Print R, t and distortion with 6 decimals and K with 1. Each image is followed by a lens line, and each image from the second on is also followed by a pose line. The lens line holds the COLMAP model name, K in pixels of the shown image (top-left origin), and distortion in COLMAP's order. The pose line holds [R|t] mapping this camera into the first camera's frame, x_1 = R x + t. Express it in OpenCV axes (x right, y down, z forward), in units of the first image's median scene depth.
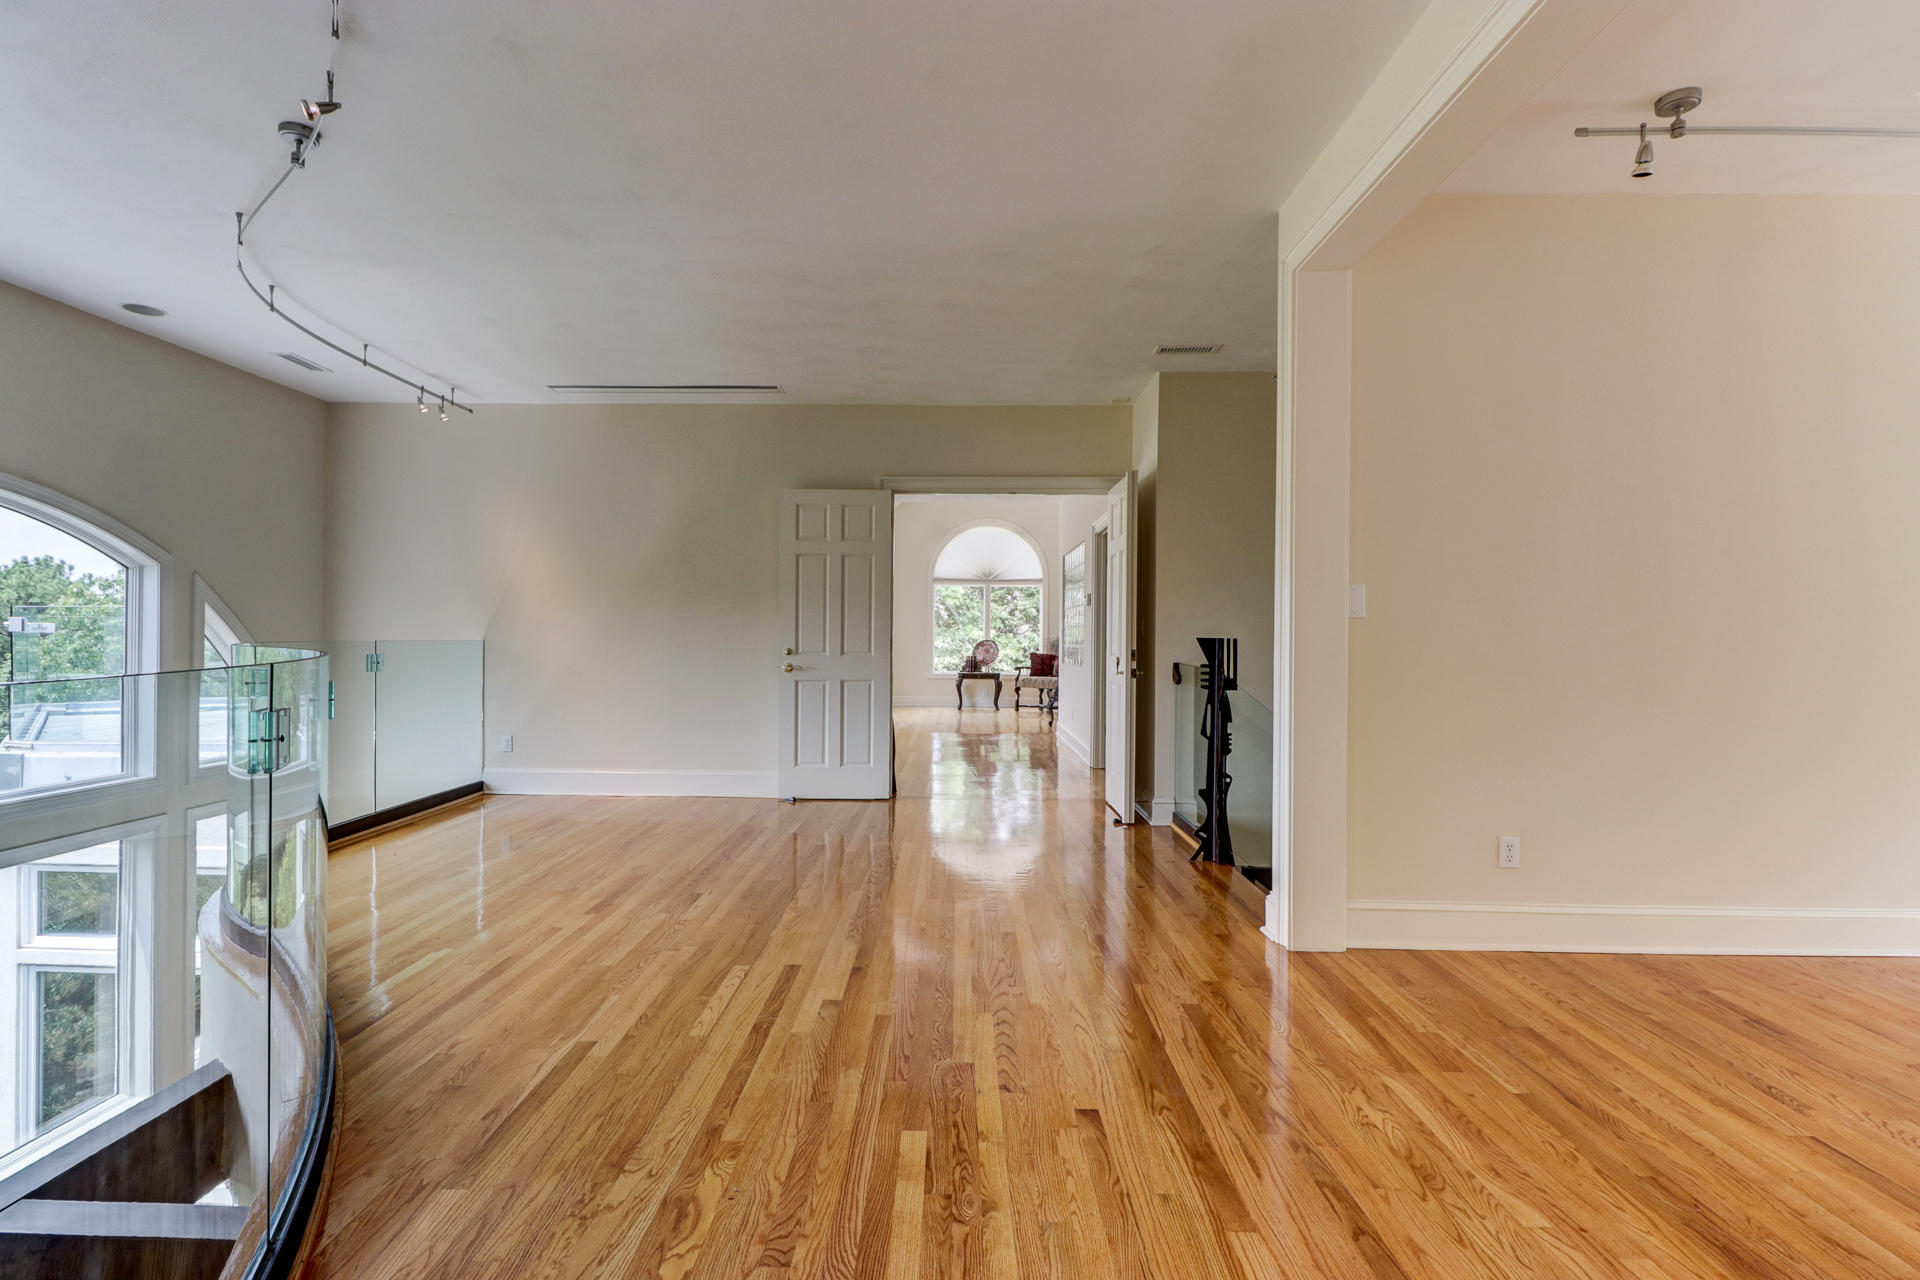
lens RADIAL K [[886.9, 0, 924.6], [0, 886.9, 635.2], [0, 0, 1]] dist [0.021070, -0.015665]
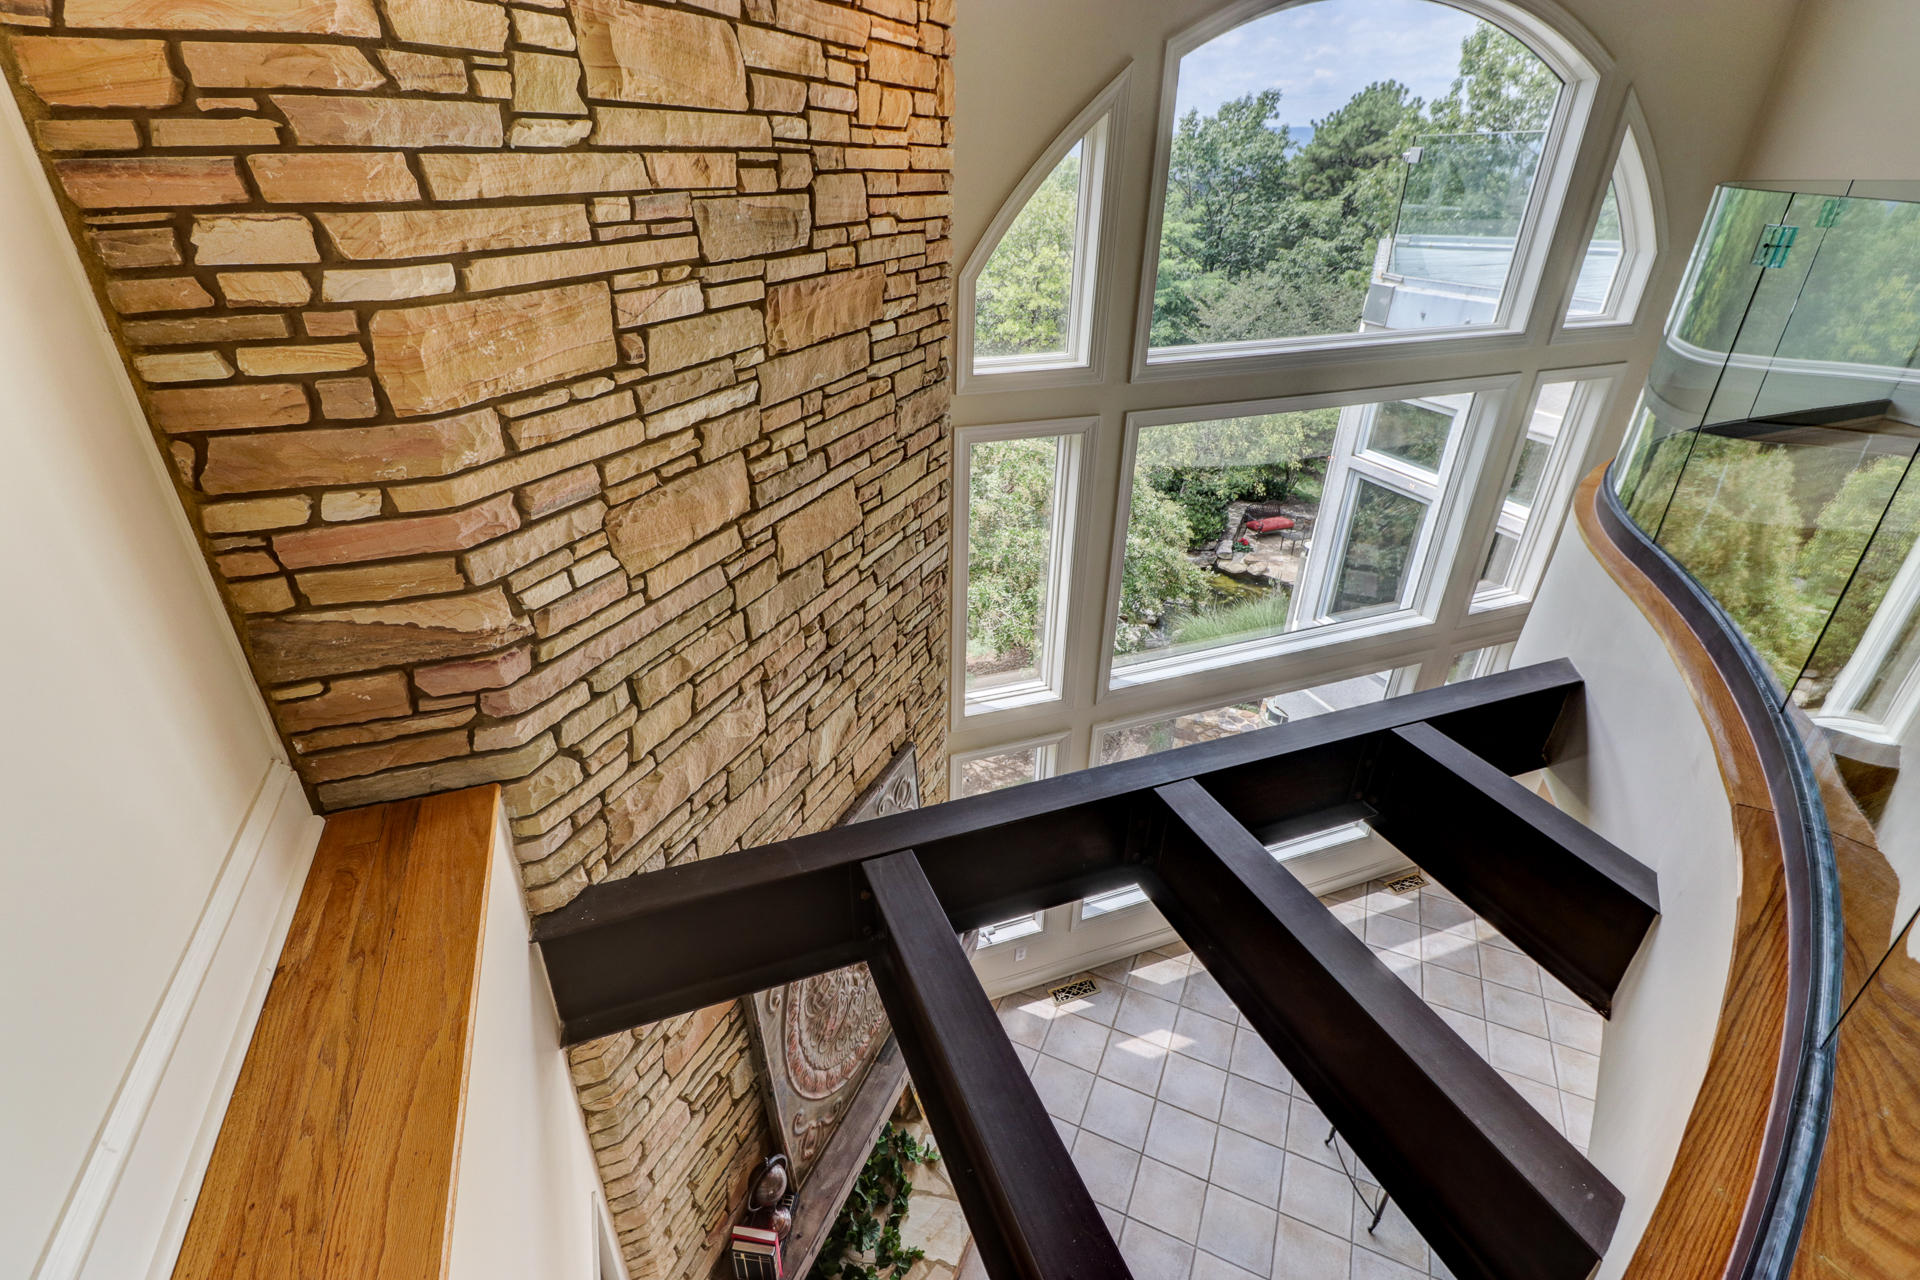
lens RADIAL K [[886.9, 0, 924.6], [0, 886.9, 635.2], [0, 0, 1]] dist [0.021070, -0.015665]
pose [[0.365802, 0.429513, -0.825656, -0.143530], [0.008355, 0.885590, 0.464392, -0.006193], [0.930655, -0.176774, 0.320362, 0.015229]]
